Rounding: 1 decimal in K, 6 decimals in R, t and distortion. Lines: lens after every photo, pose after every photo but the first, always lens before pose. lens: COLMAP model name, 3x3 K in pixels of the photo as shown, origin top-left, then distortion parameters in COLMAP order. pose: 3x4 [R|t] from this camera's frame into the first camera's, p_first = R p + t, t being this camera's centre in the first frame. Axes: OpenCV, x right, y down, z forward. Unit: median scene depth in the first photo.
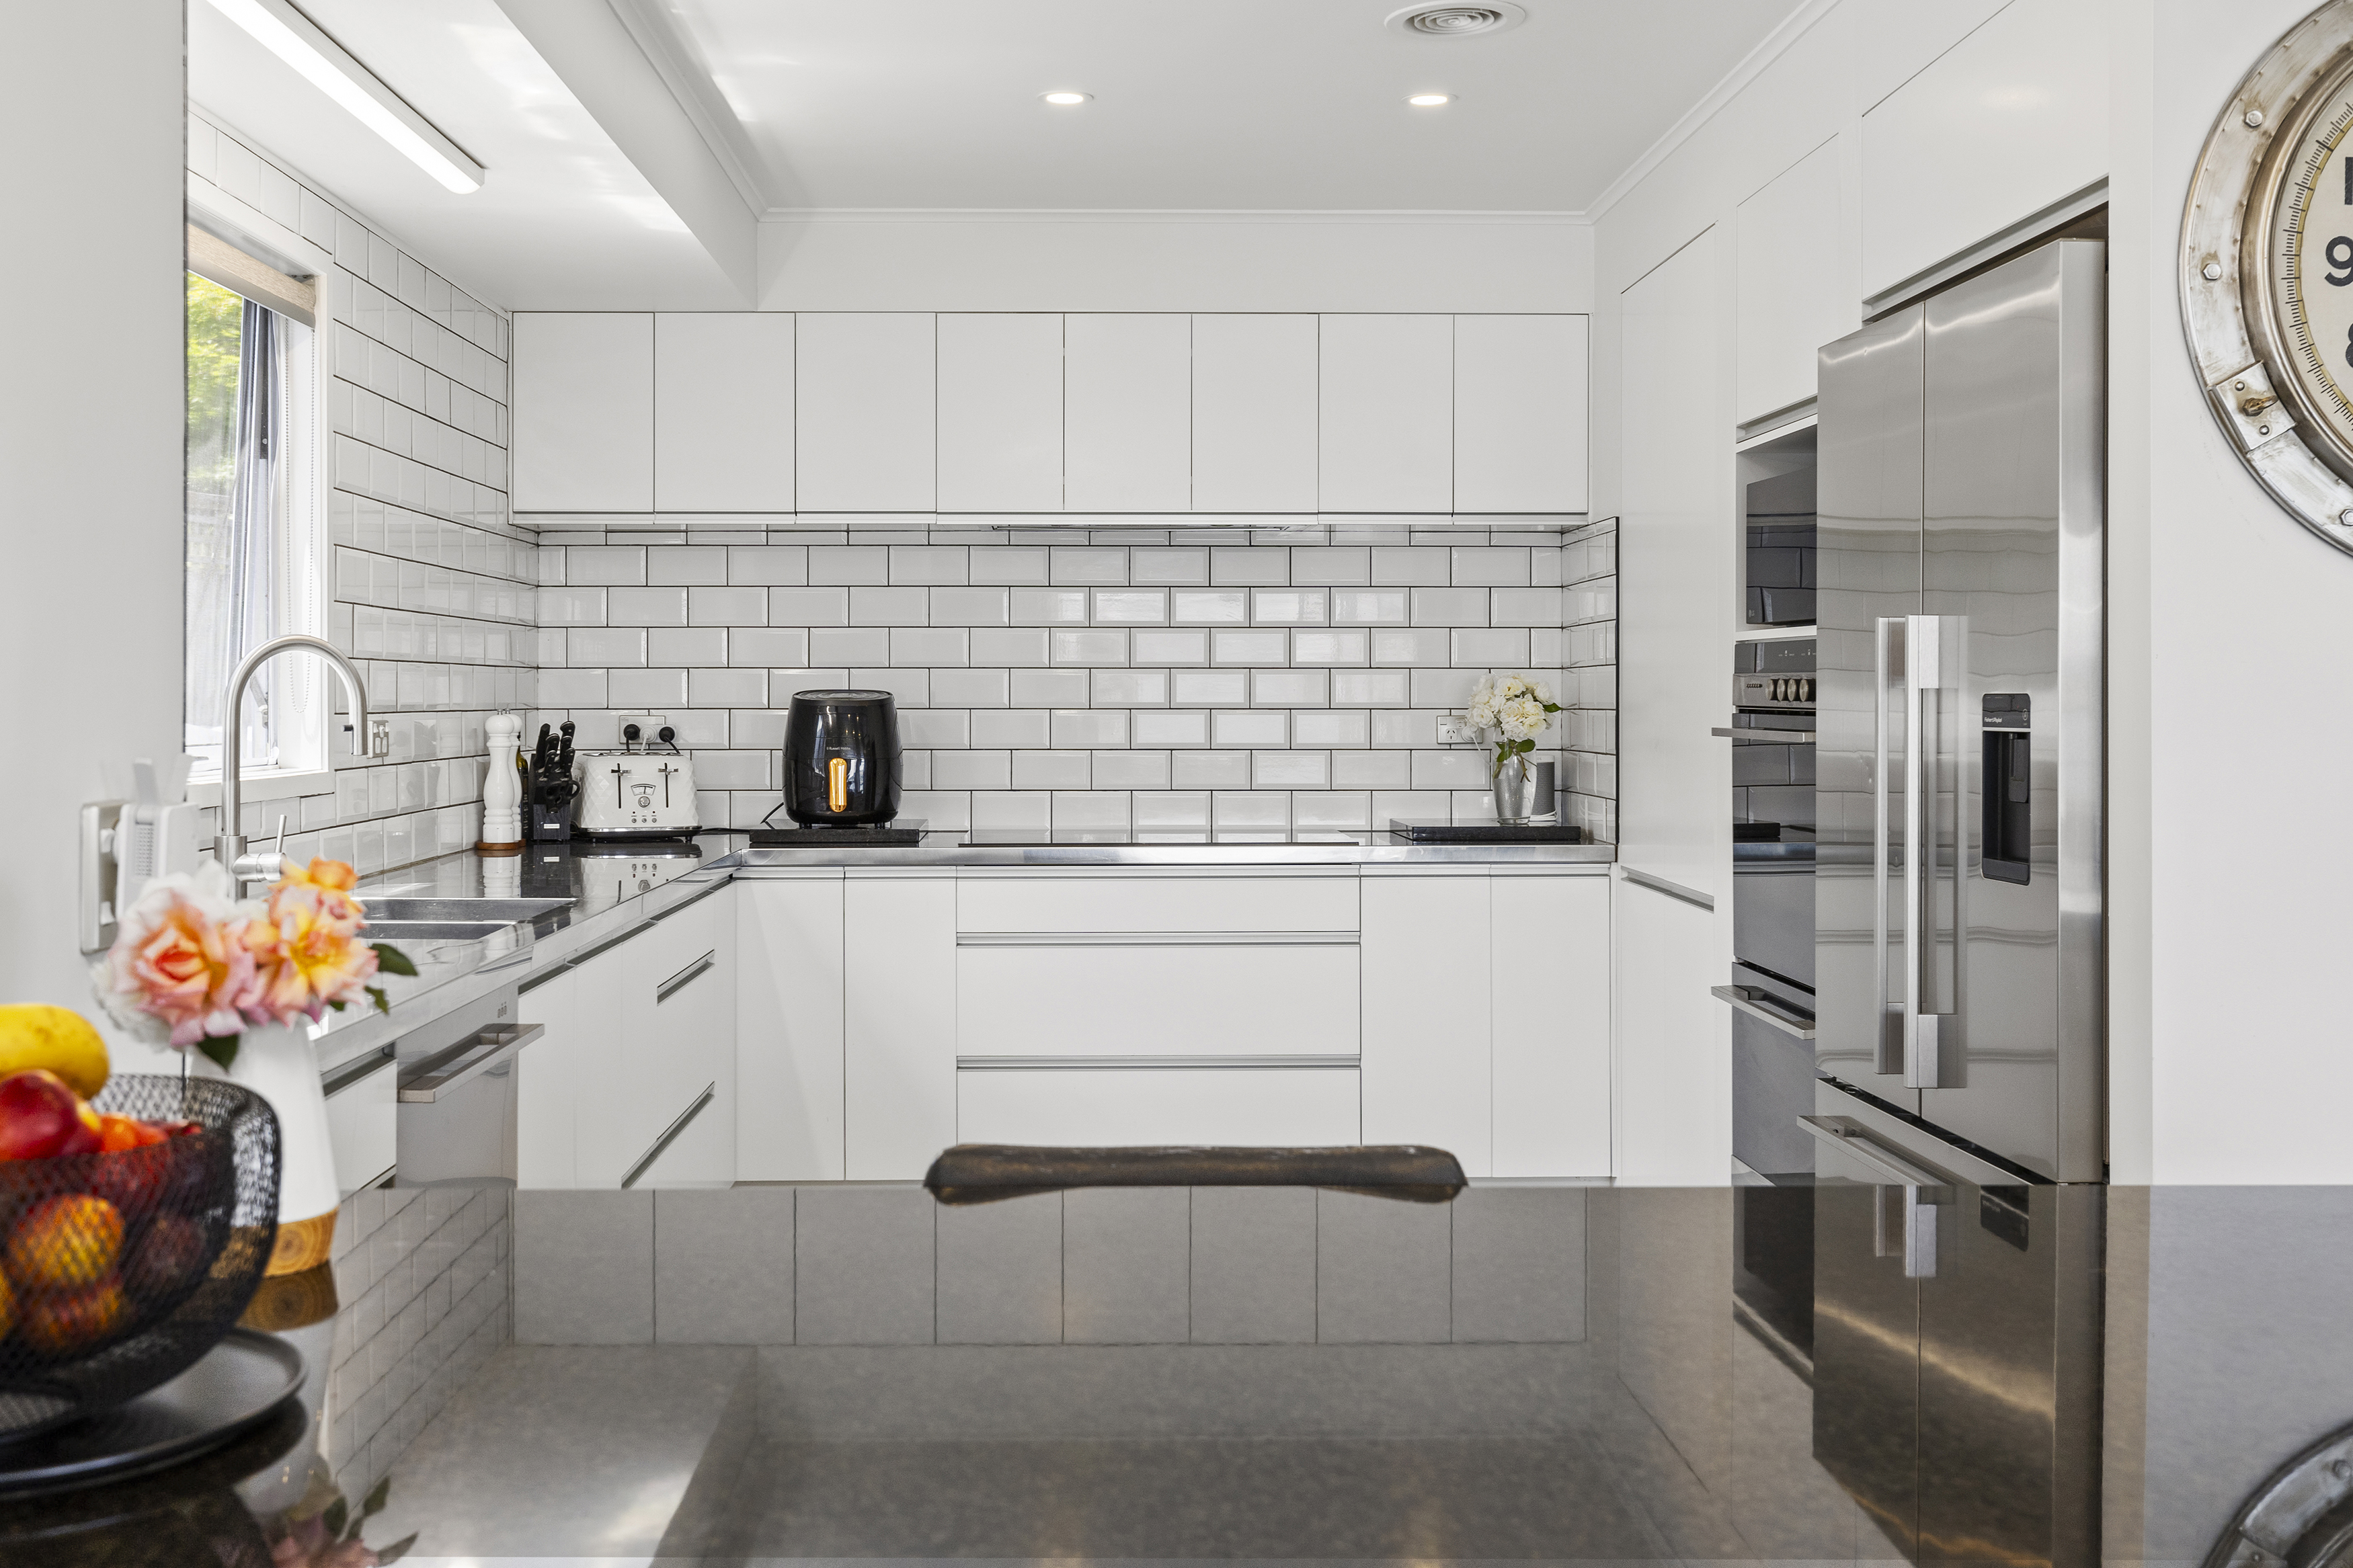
lens RADIAL K [[2447.5, 0, 1127.7], [0, 2447.5, 719.8], [0, 0, 1]] dist [-0.024188, 0.000000]
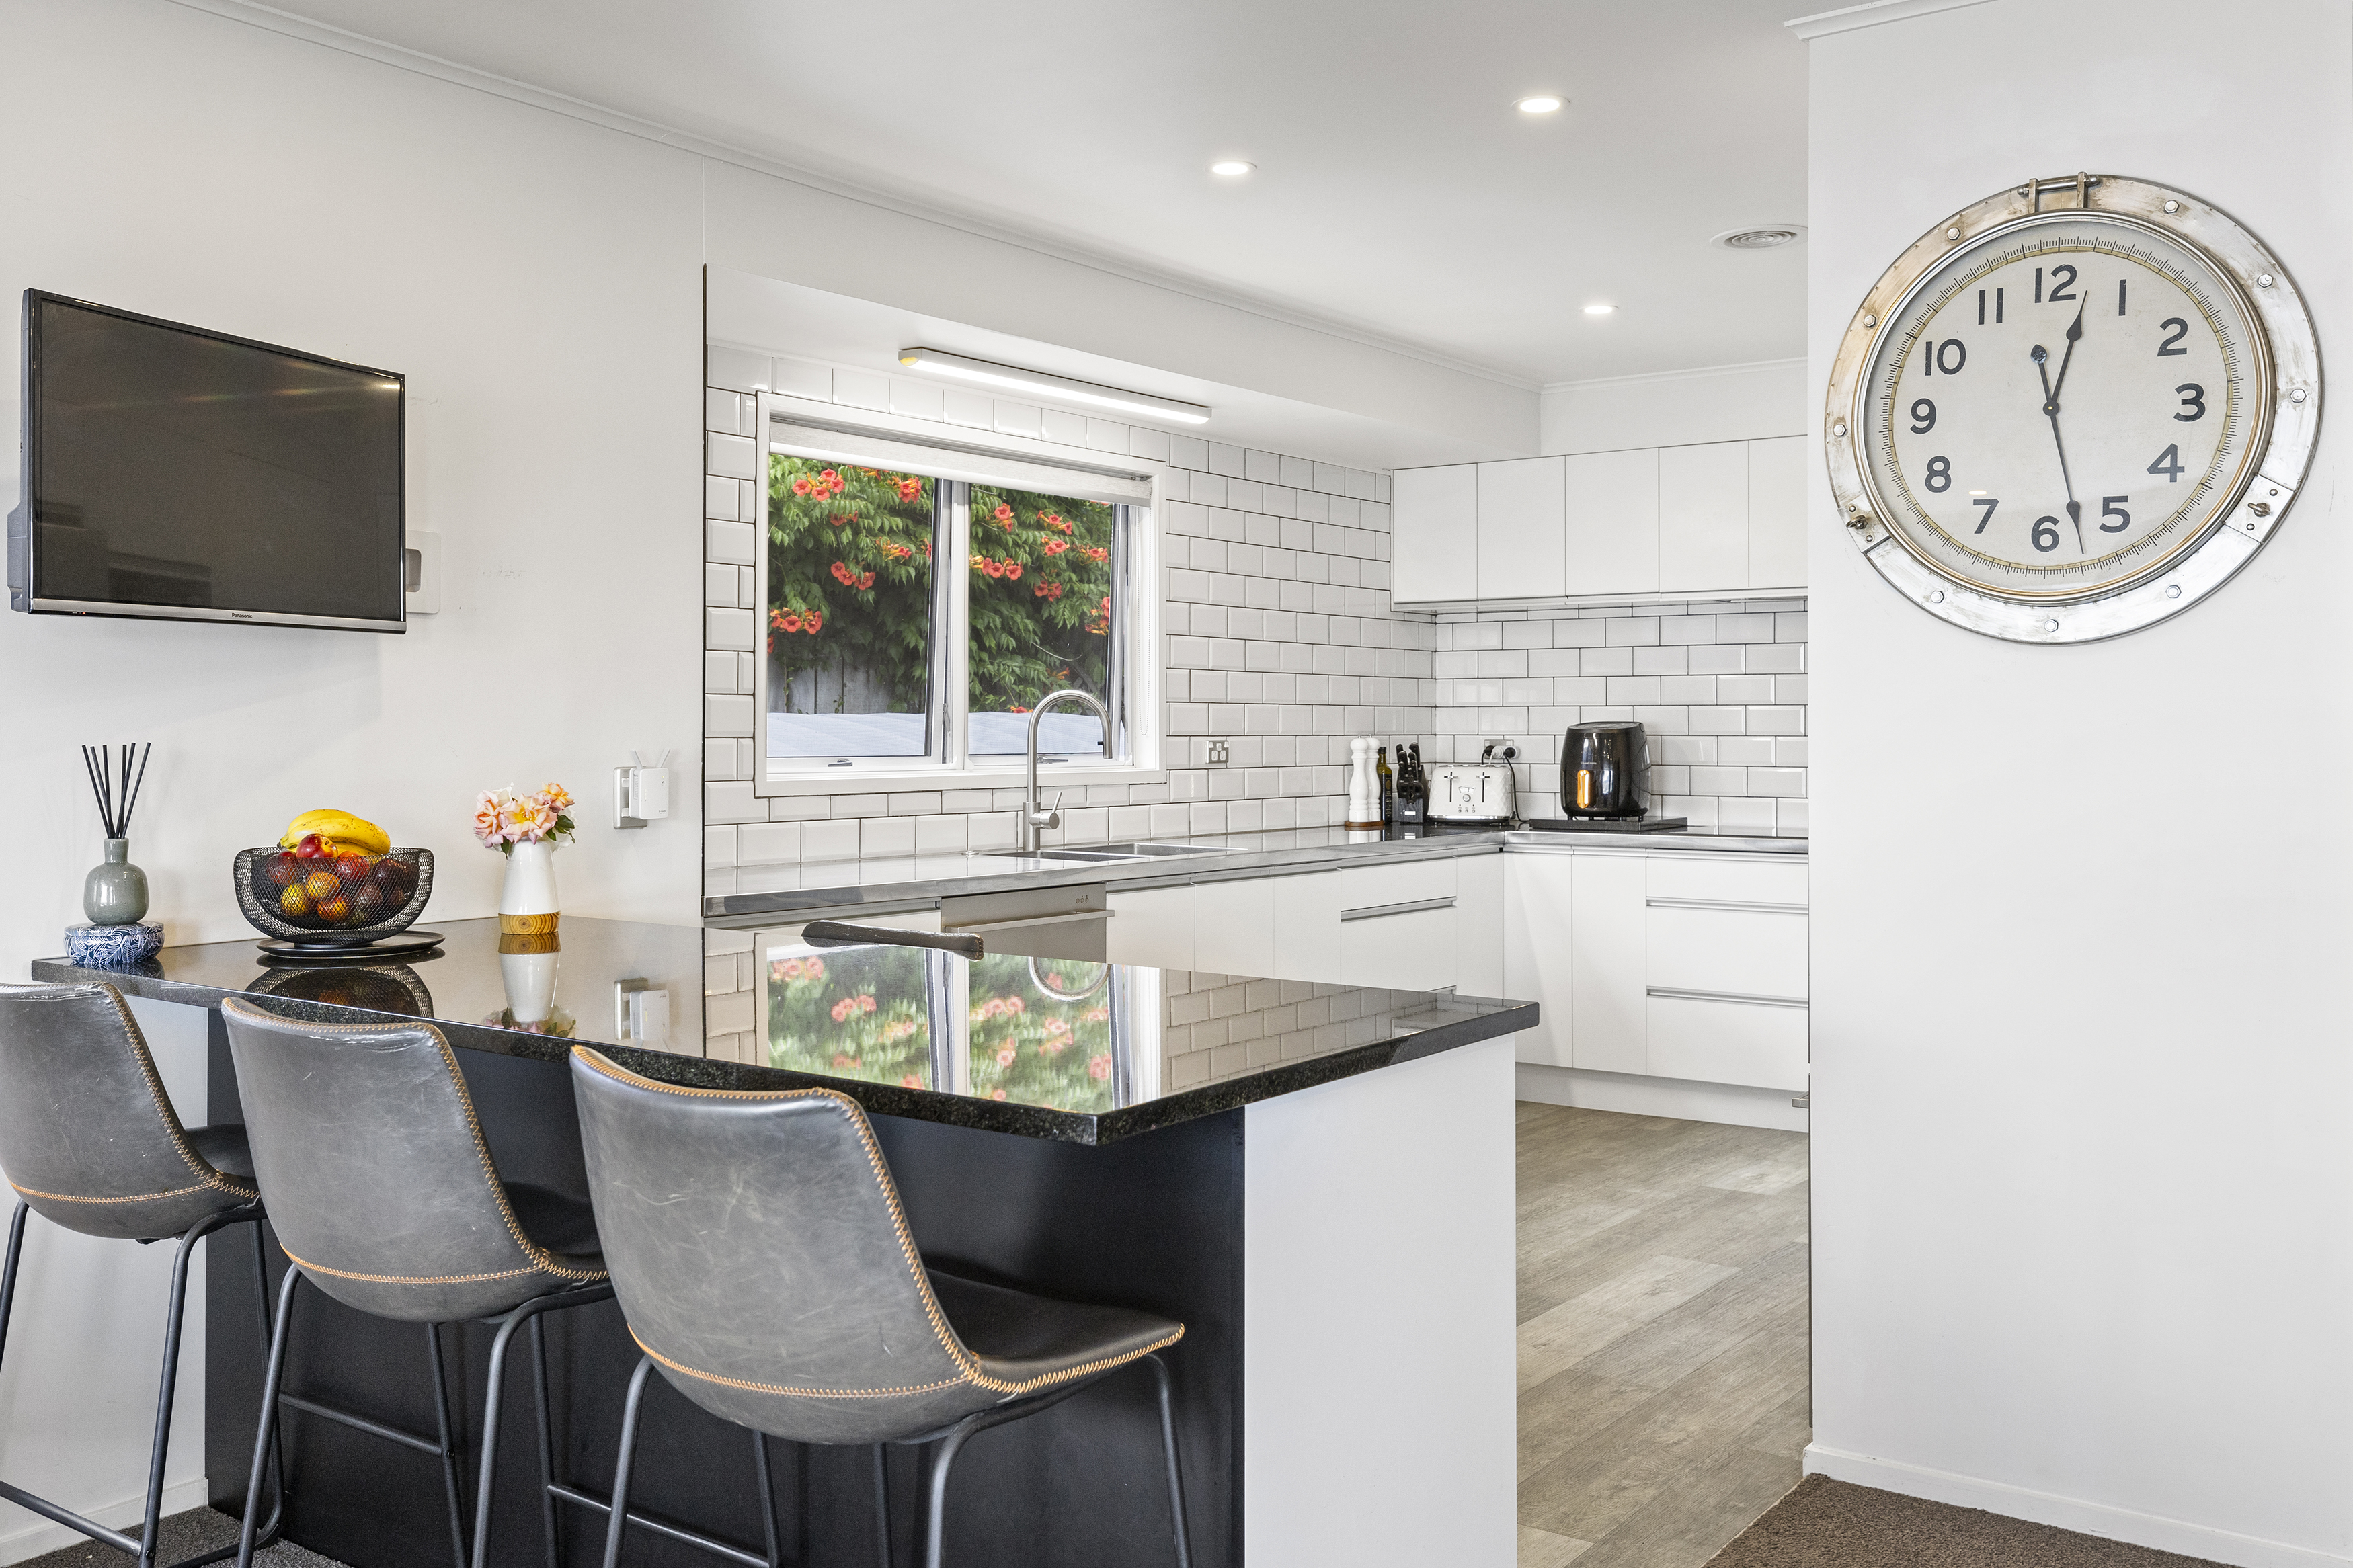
lens RADIAL K [[2126.4, 0, 1204.4], [0, 2126.4, 710.6], [0, 0, 1]] dist [-0.012343, 0.003807]
pose [[0.800220, -0.003748, -0.599695, 0.438265], [-0.007195, 0.999848, -0.015850, 0.002520], [0.599663, 0.016999, 0.800072, -0.113751]]
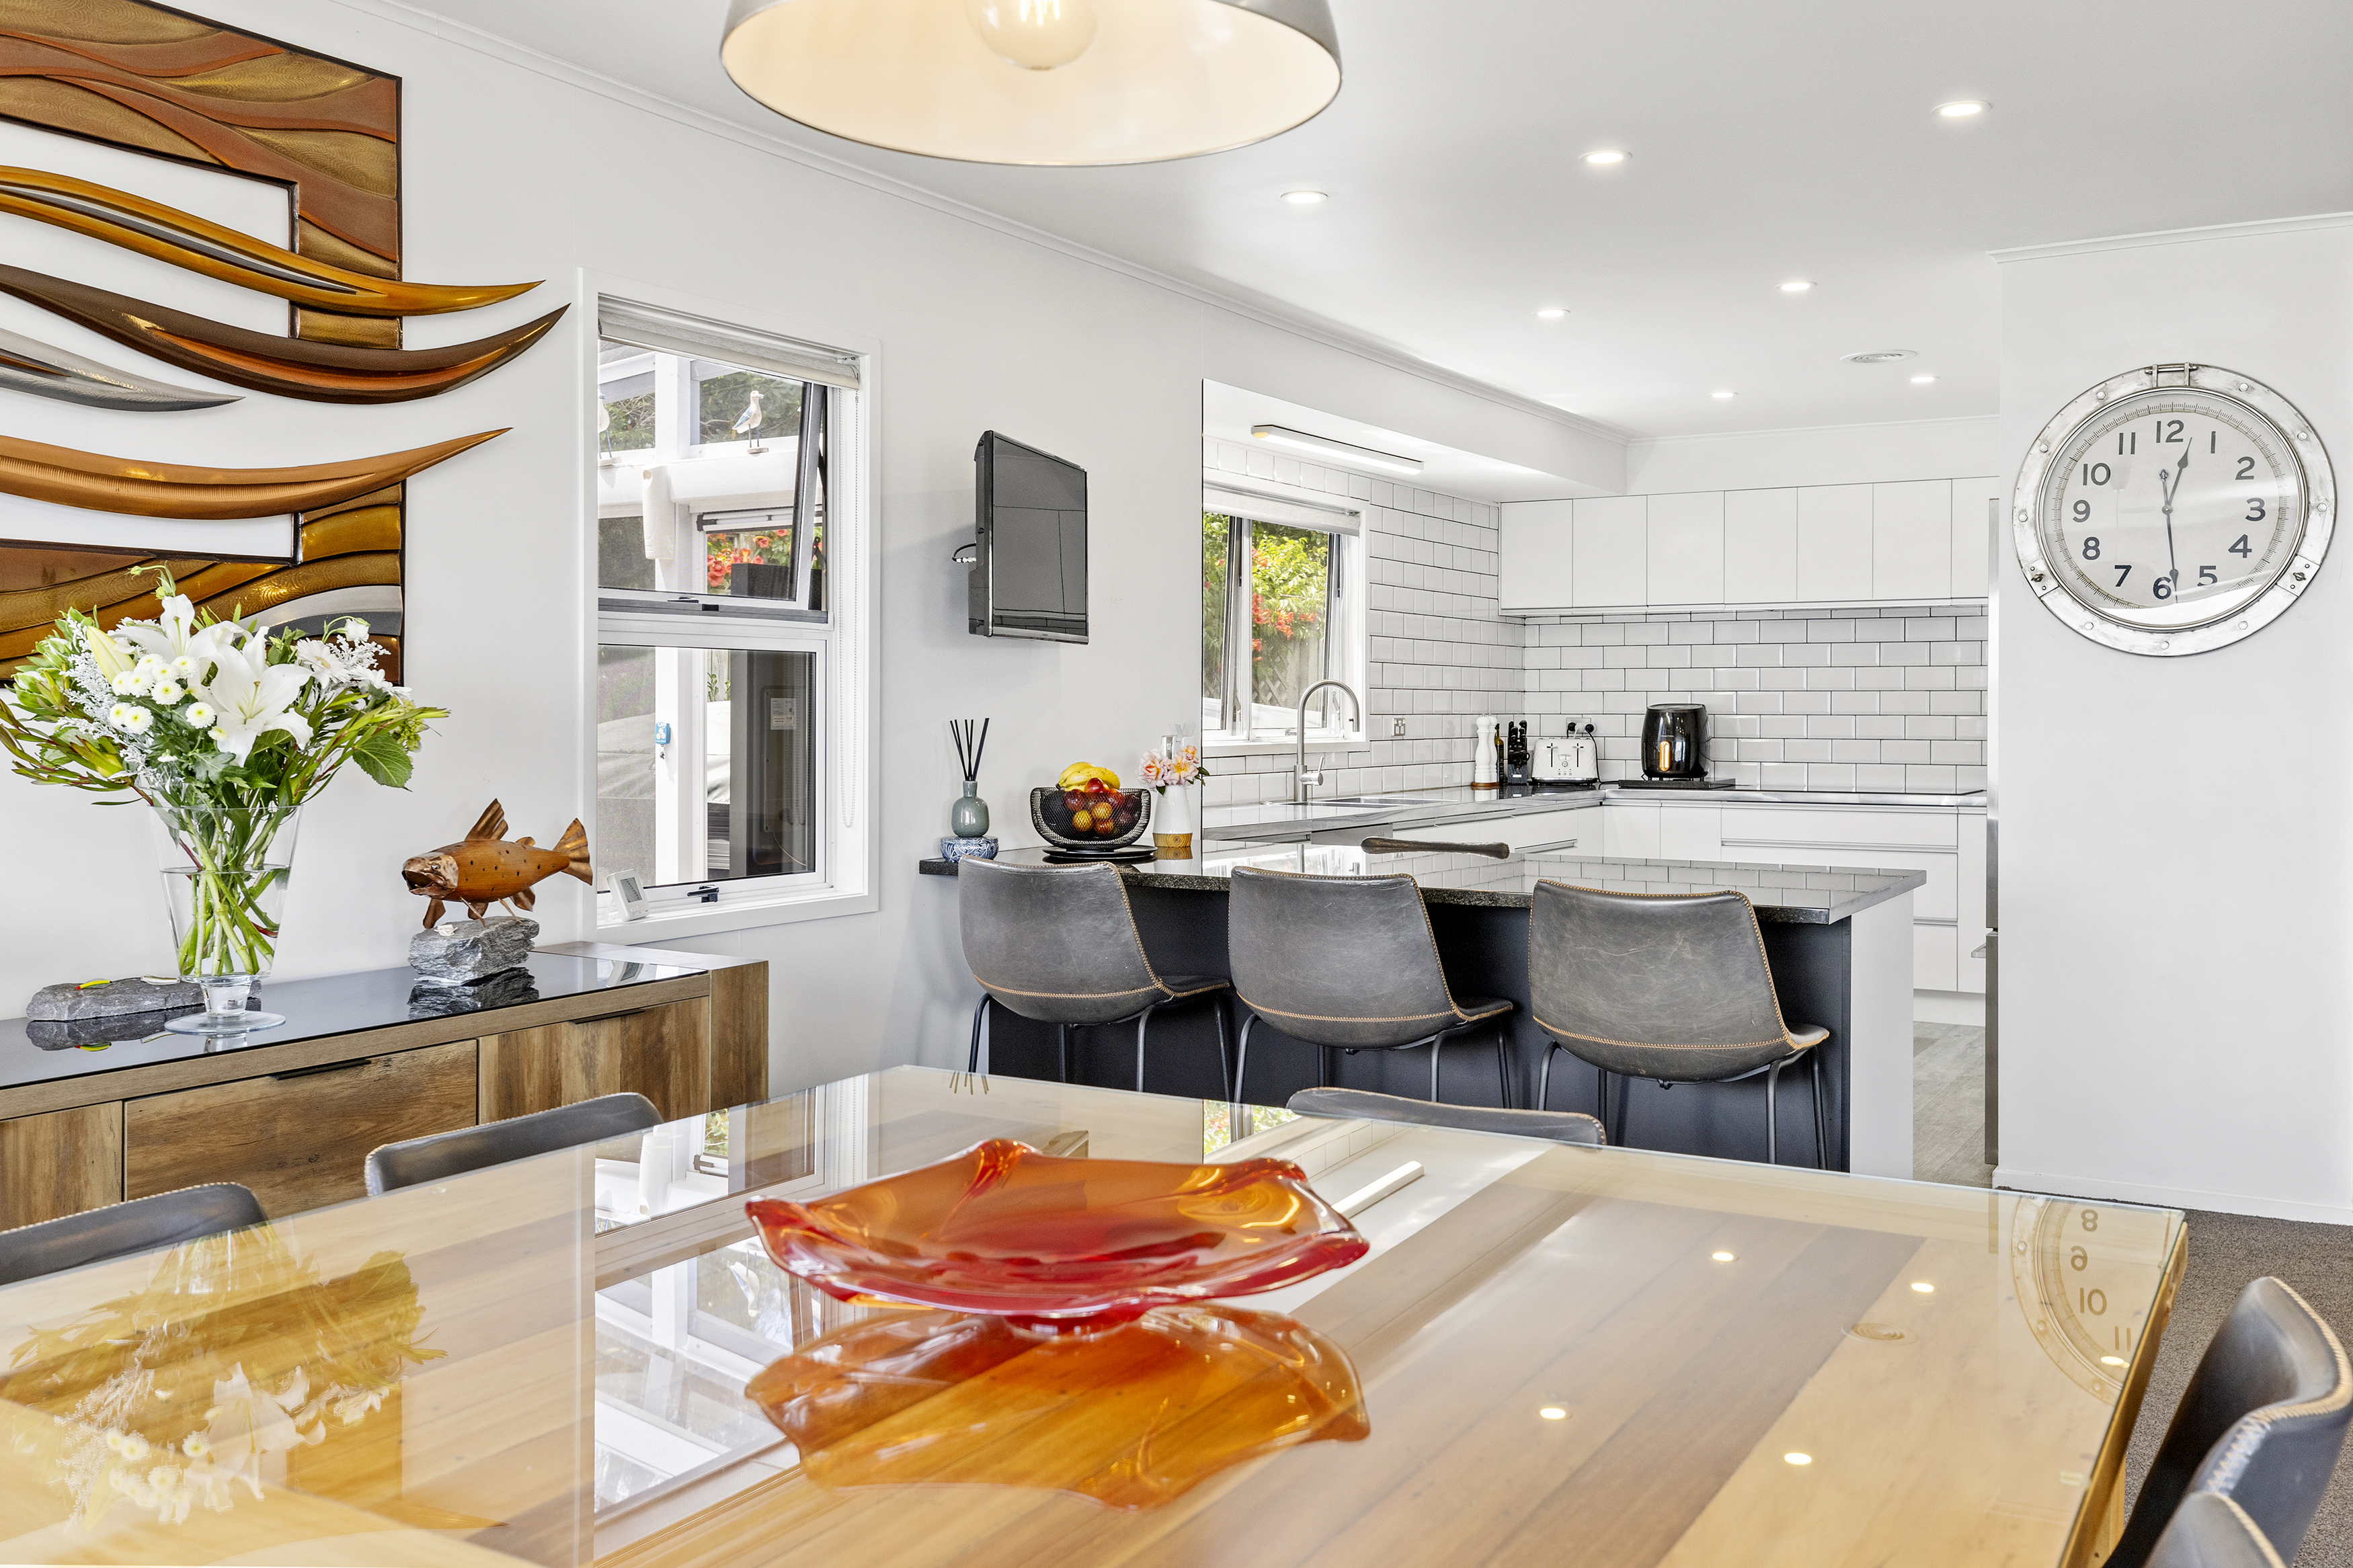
lens RADIAL K [[2117.7, 0, 1180.7], [0, 2117.7, 737.0], [0, 0, 1]] dist [-0.024201, -0.002512]
pose [[0.853236, 0.008642, -0.521454, 0.389440], [-0.006923, 0.999962, 0.005244, 0.006726], [0.521479, -0.000865, 0.853264, -0.521158]]
